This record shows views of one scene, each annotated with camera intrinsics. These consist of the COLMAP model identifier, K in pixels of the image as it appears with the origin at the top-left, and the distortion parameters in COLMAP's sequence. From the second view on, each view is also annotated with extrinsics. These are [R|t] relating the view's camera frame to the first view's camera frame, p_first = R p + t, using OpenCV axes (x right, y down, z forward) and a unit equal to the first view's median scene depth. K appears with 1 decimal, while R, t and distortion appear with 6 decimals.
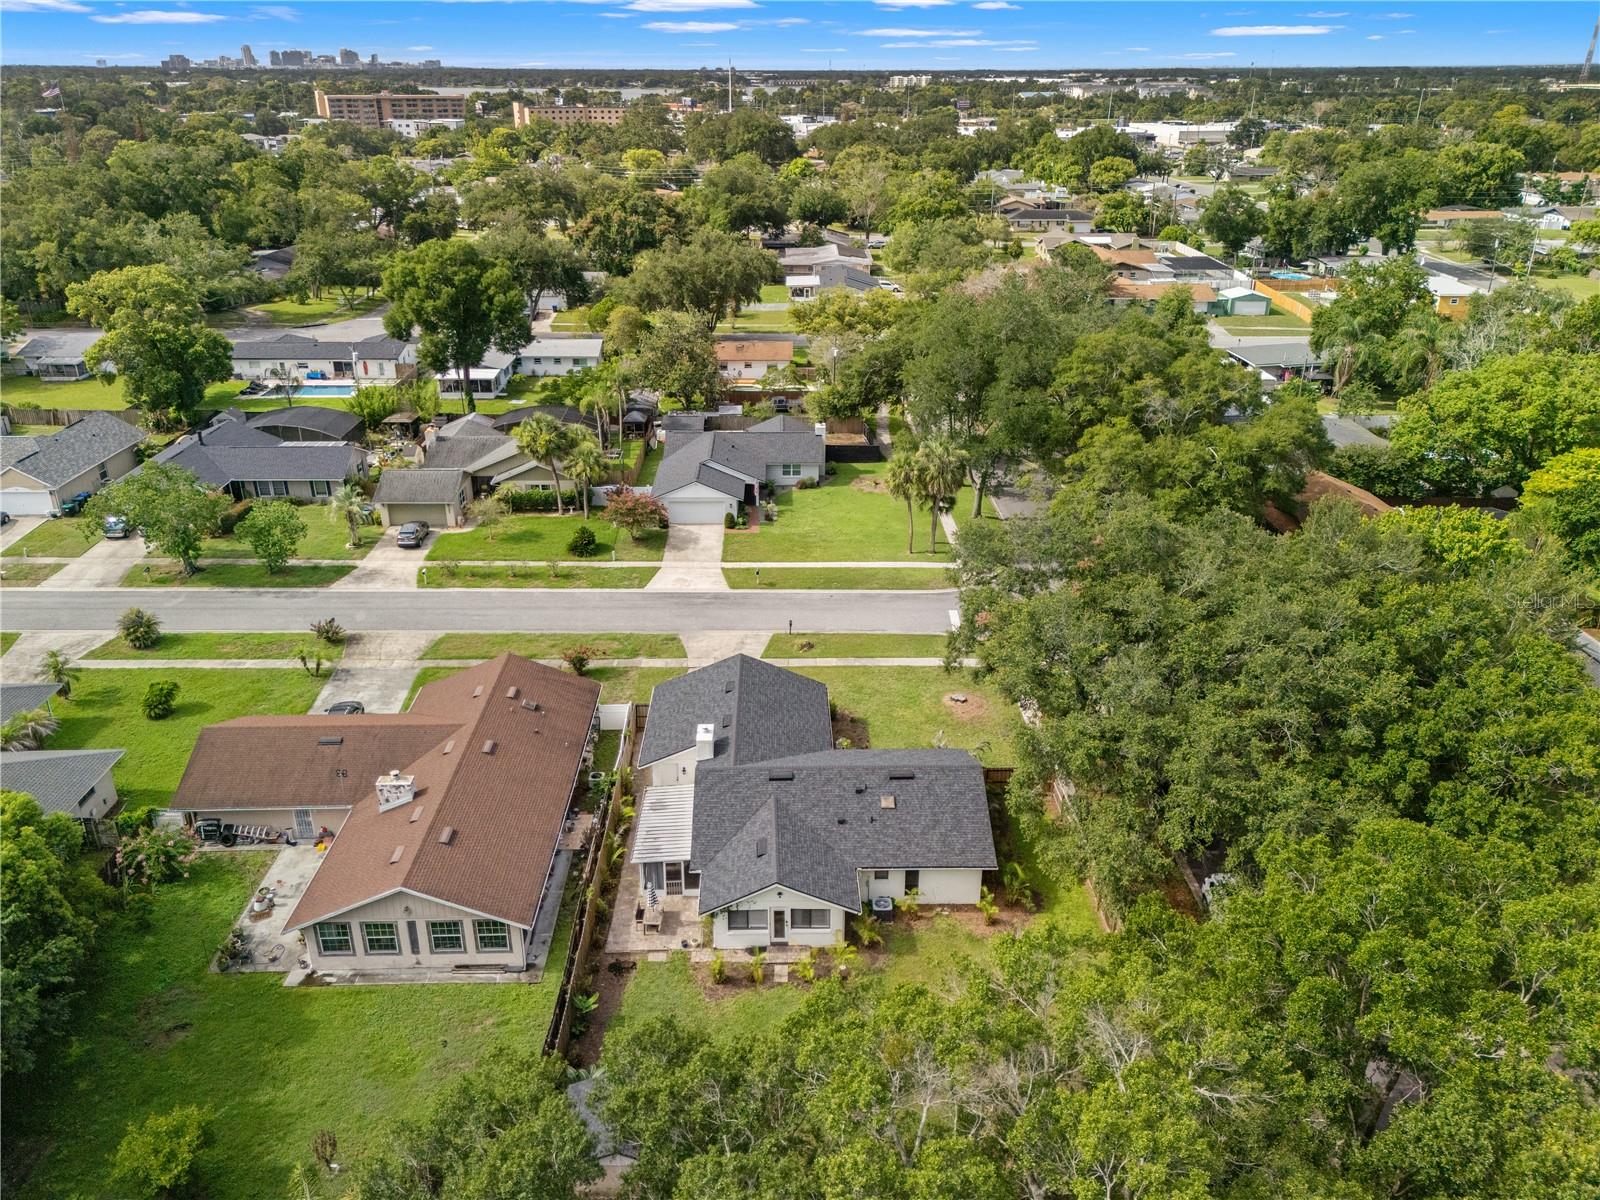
lens RADIAL K [[1177.3, 0, 800.0], [0, 1177.3, 600.0], [0, 0, 1]] dist [0.068470, -0.060685]
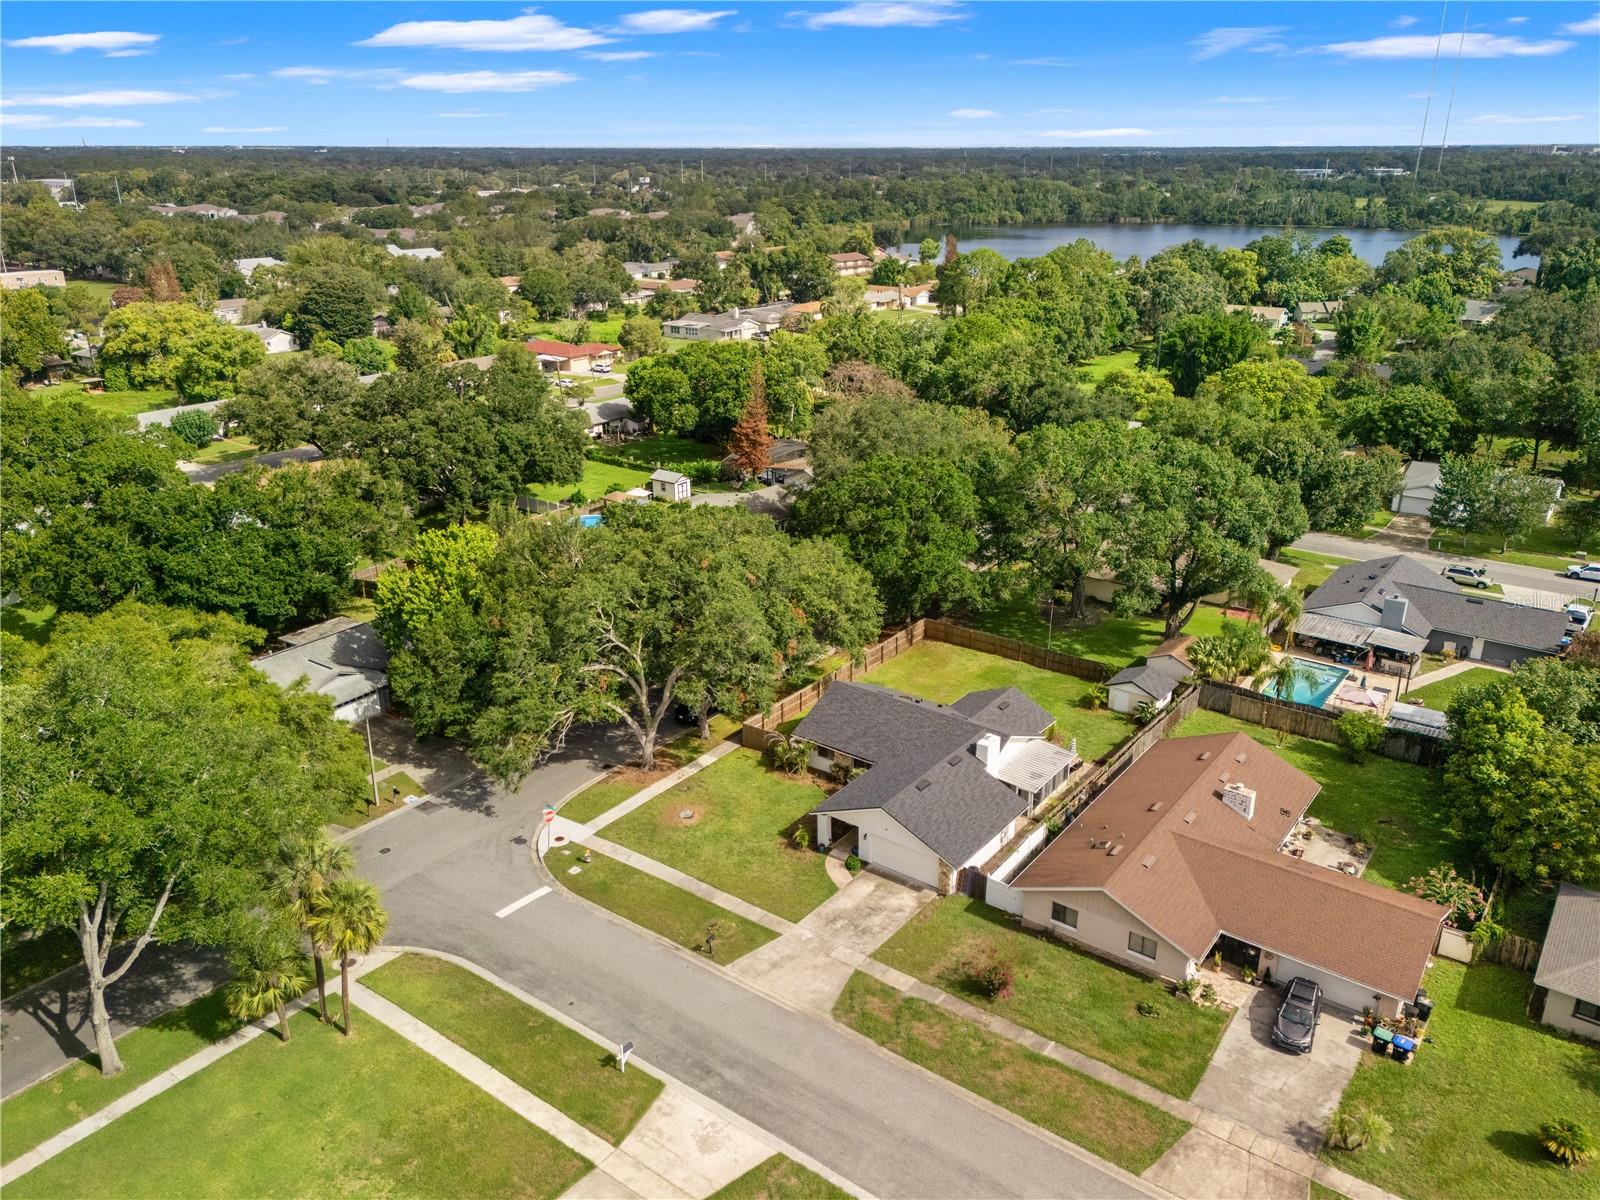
lens RADIAL K [[1175.3, 0, 801.8], [0, 1175.3, 586.2], [0, 0, 1]] dist [0.051563, -0.043810]
pose [[-0.783717, -0.206857, 0.585660, -0.391545], [0.261179, 0.745745, 0.612903, -0.518576], [-0.563536, 0.633305, -0.530426, 1.051133]]
